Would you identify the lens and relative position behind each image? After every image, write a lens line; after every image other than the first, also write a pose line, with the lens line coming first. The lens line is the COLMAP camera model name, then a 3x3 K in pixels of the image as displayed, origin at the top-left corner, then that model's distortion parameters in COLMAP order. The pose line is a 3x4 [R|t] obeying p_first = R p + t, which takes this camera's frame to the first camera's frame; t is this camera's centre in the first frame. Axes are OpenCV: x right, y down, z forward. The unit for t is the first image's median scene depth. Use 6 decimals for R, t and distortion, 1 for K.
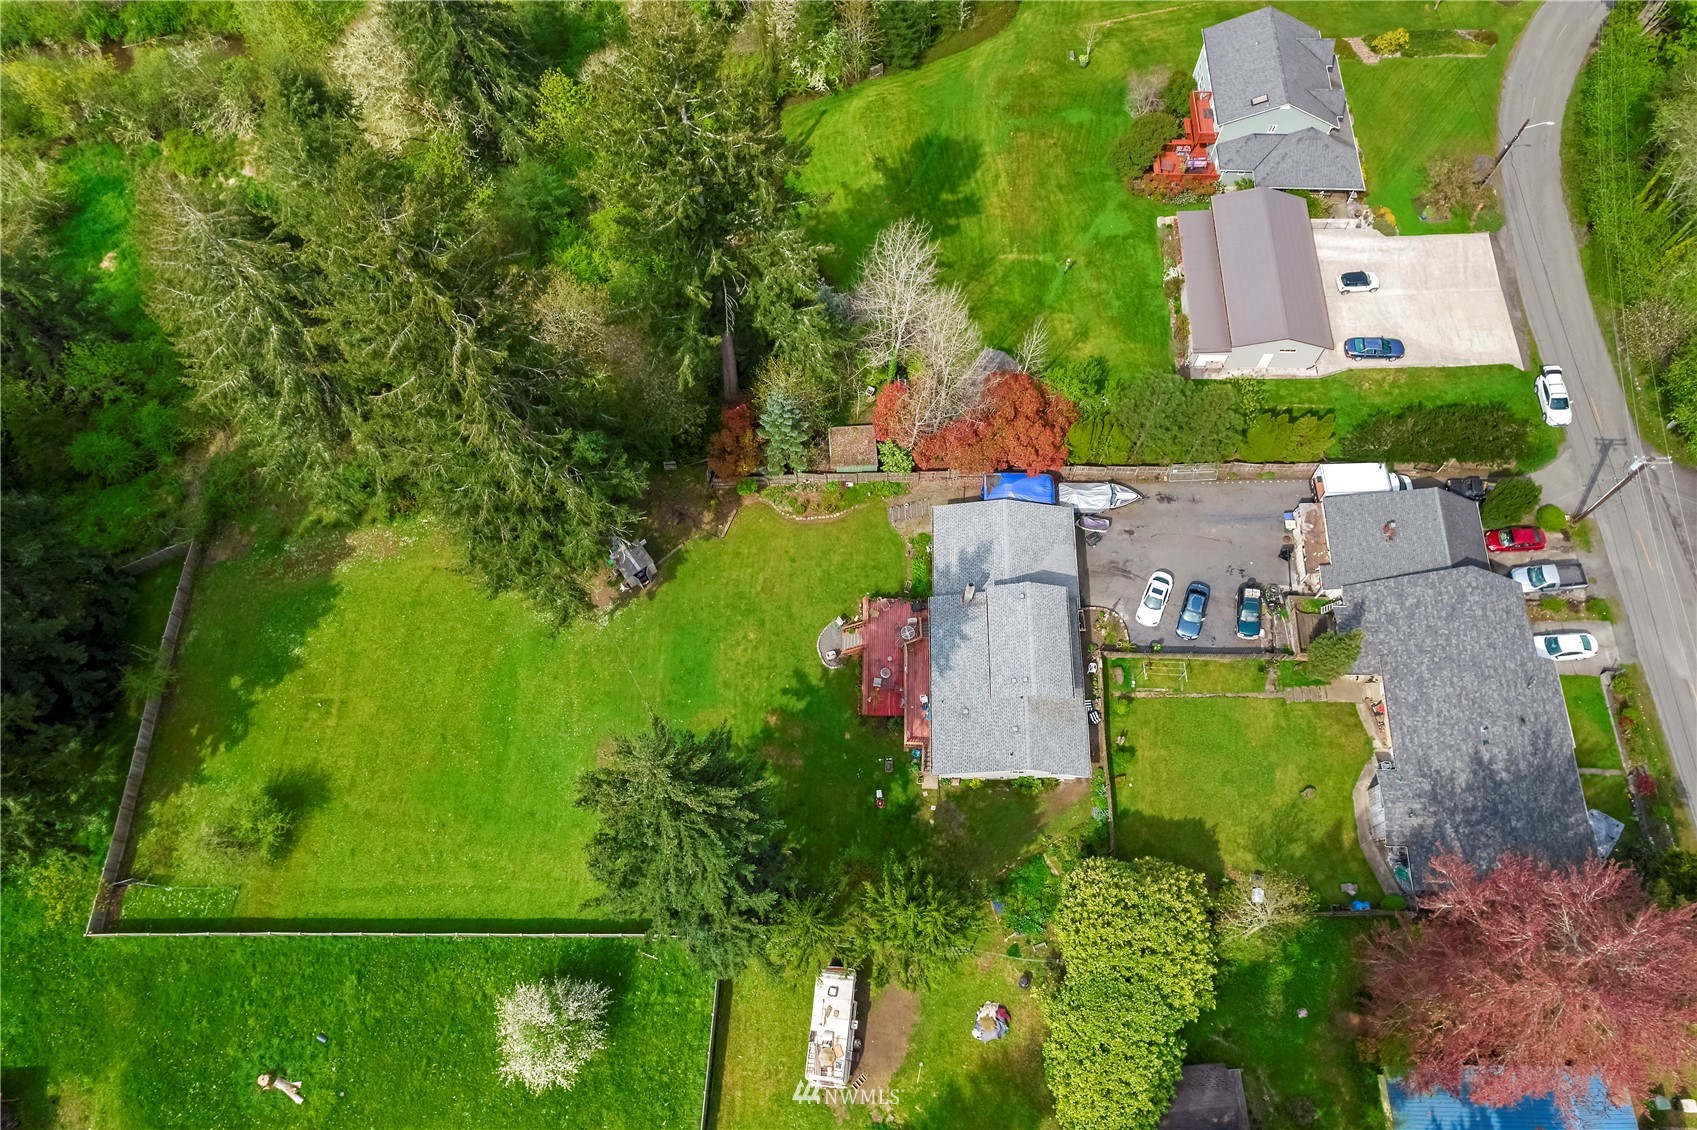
lens RADIAL K [[1177.5, 0, 848.5], [0, 1177.5, 565.0], [0, 0, 1]] dist [-0.064116, 0.043868]
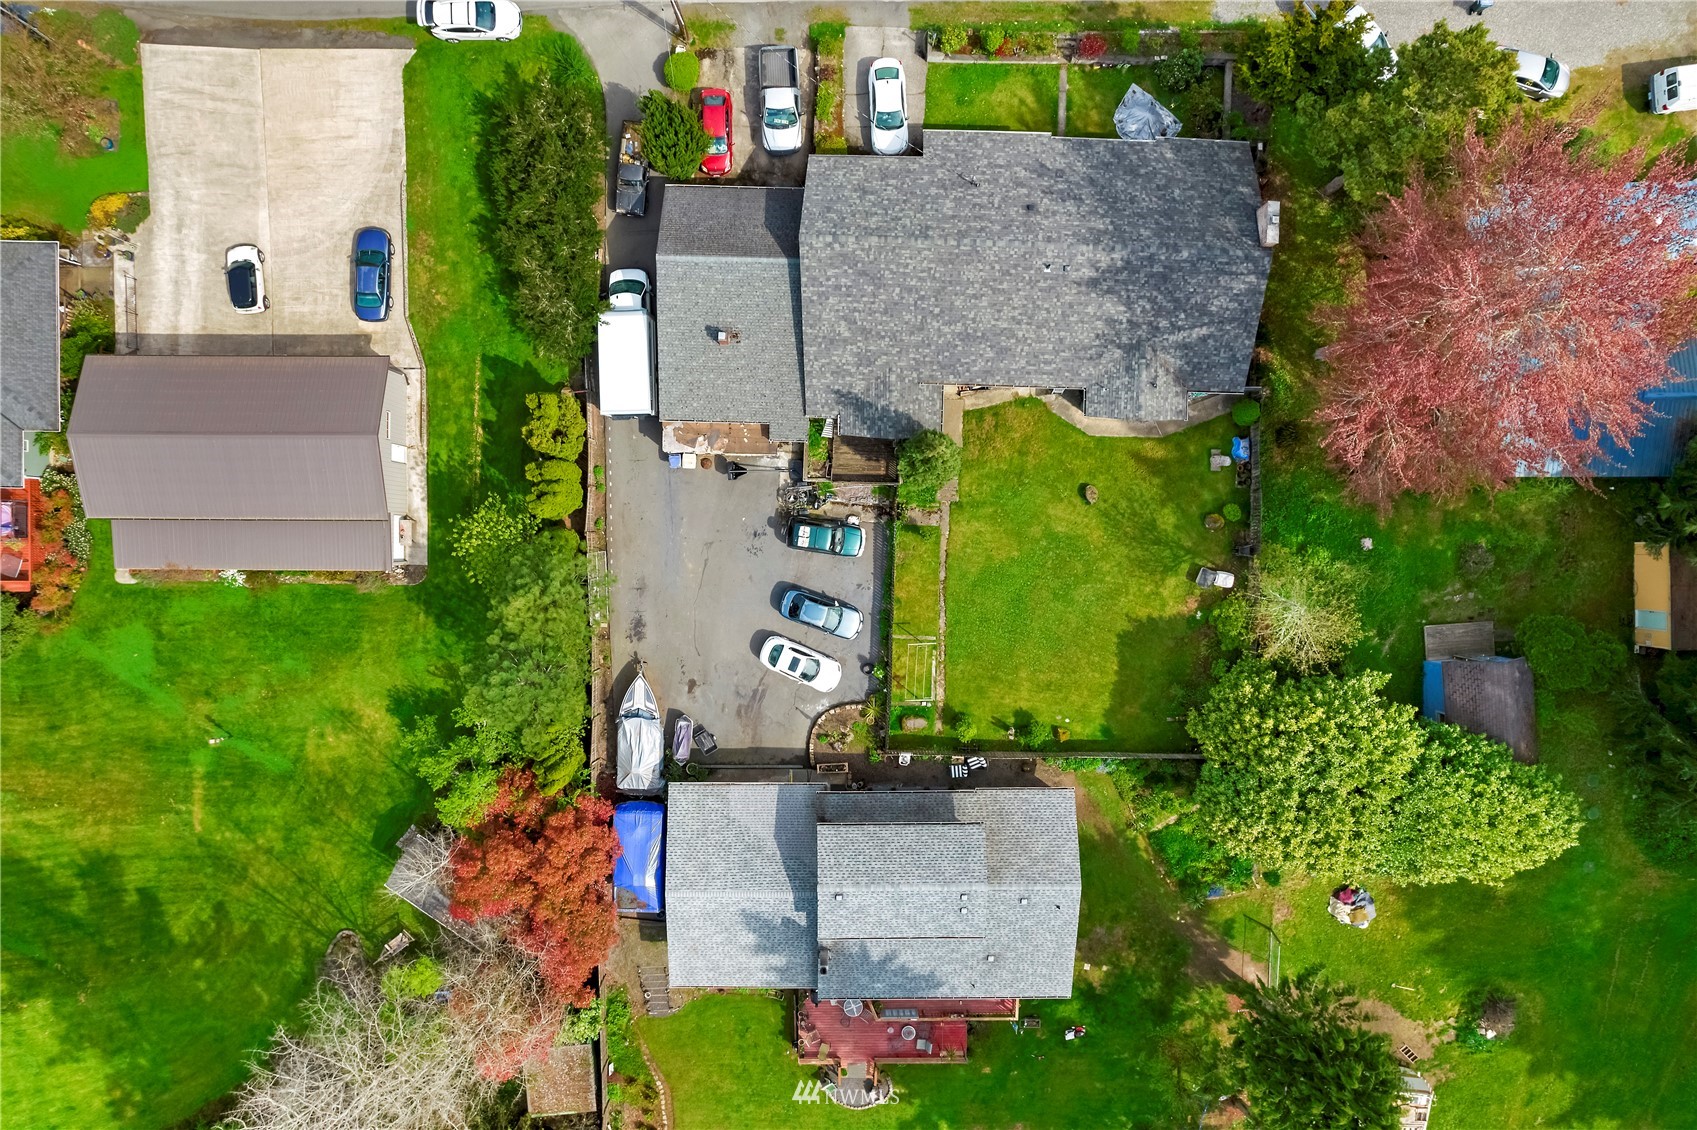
lens RADIAL K [[1098.2, 0, 848.5], [0, 1098.2, 565.0], [0, 0, 1]] dist [-0.076275, 0.068130]
pose [[-0.011786, -0.999902, -0.007508, 0.318959], [0.907415, -0.013850, 0.420007, -0.217328], [-0.420070, -0.001863, 0.907490, 0.380401]]
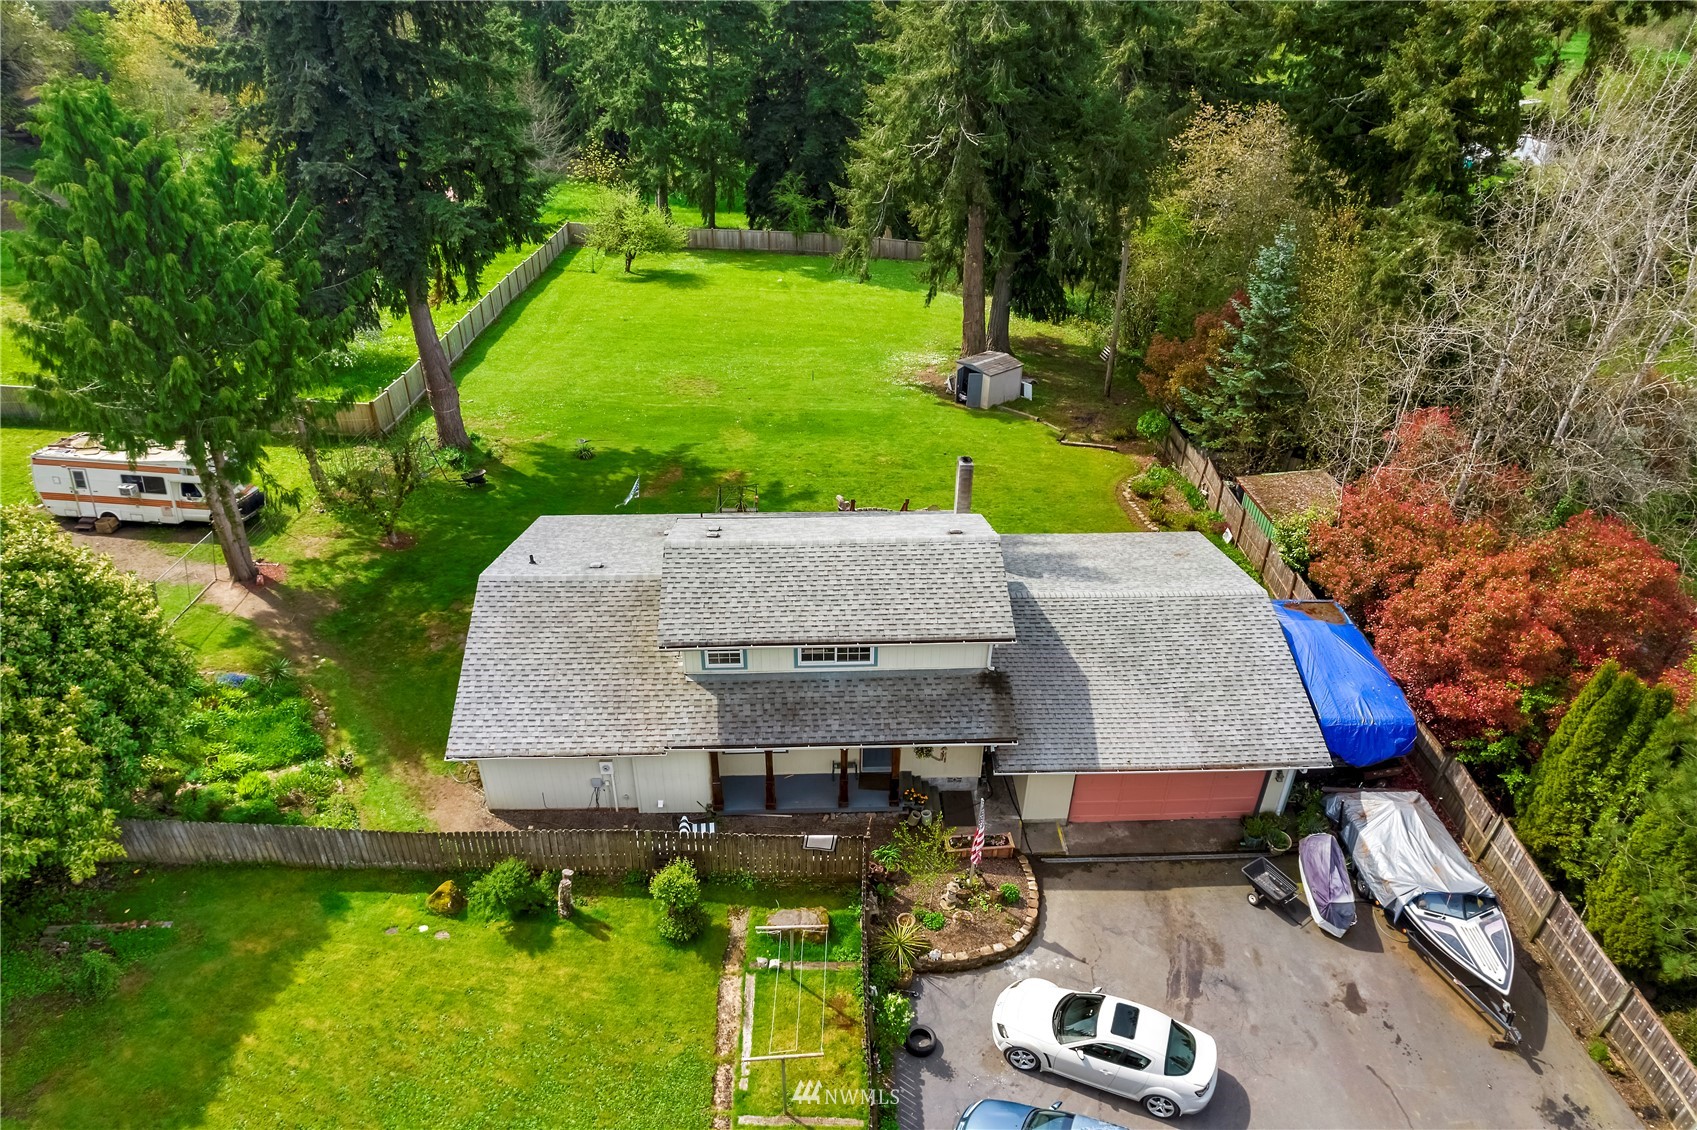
lens RADIAL K [[1098.2, 0, 848.5], [0, 1098.2, 565.0], [0, 0, 1]] dist [-0.076275, 0.068130]
pose [[0.053382, 0.543478, -0.837724, 0.396500], [-0.917367, 0.358073, 0.173845, 0.000635], [0.394447, 0.759220, 0.517684, 0.753385]]
